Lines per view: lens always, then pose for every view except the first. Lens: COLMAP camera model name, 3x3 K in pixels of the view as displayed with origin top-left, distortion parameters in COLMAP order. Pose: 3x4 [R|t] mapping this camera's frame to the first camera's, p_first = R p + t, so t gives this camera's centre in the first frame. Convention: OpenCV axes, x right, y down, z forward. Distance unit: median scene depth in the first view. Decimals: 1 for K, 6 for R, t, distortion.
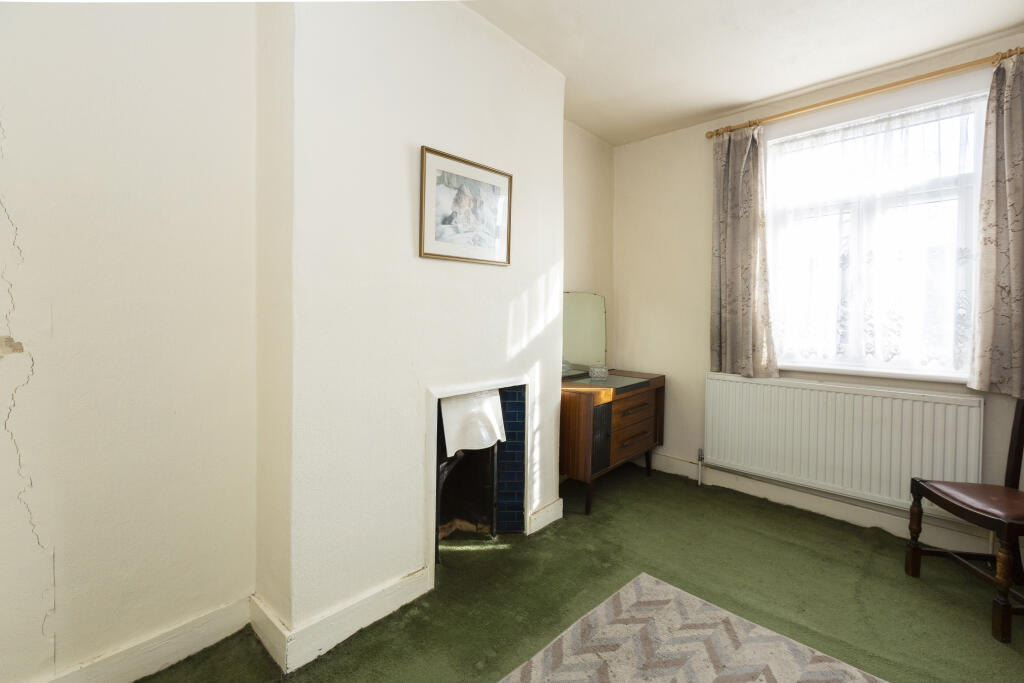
lens RADIAL K [[462.0, 0, 508.7], [0, 462.0, 321.7], [0, 0, 1]] dist [-0.000304, 0.000312]
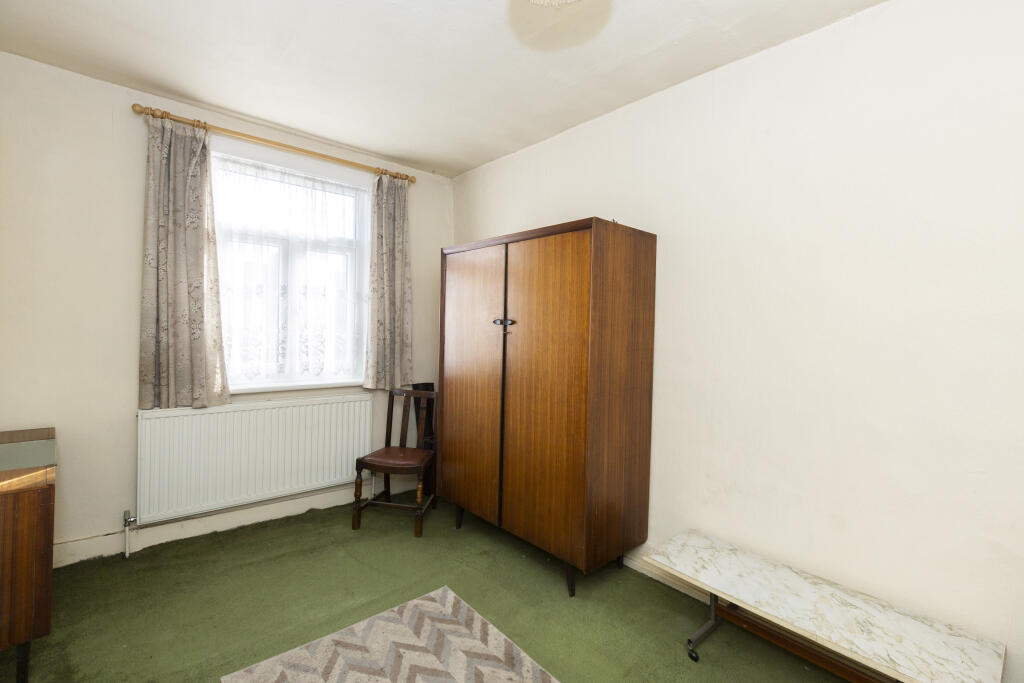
lens RADIAL K [[456.8, 0, 499.8], [0, 456.8, 339.0], [0, 0, 1]] dist [0.000705, 0.000356]
pose [[0.079822, -0.032764, 0.996271, -0.336358], [-0.010555, 0.999376, 0.033712, -0.053478], [-0.996753, -0.013207, 0.079426, 0.364251]]
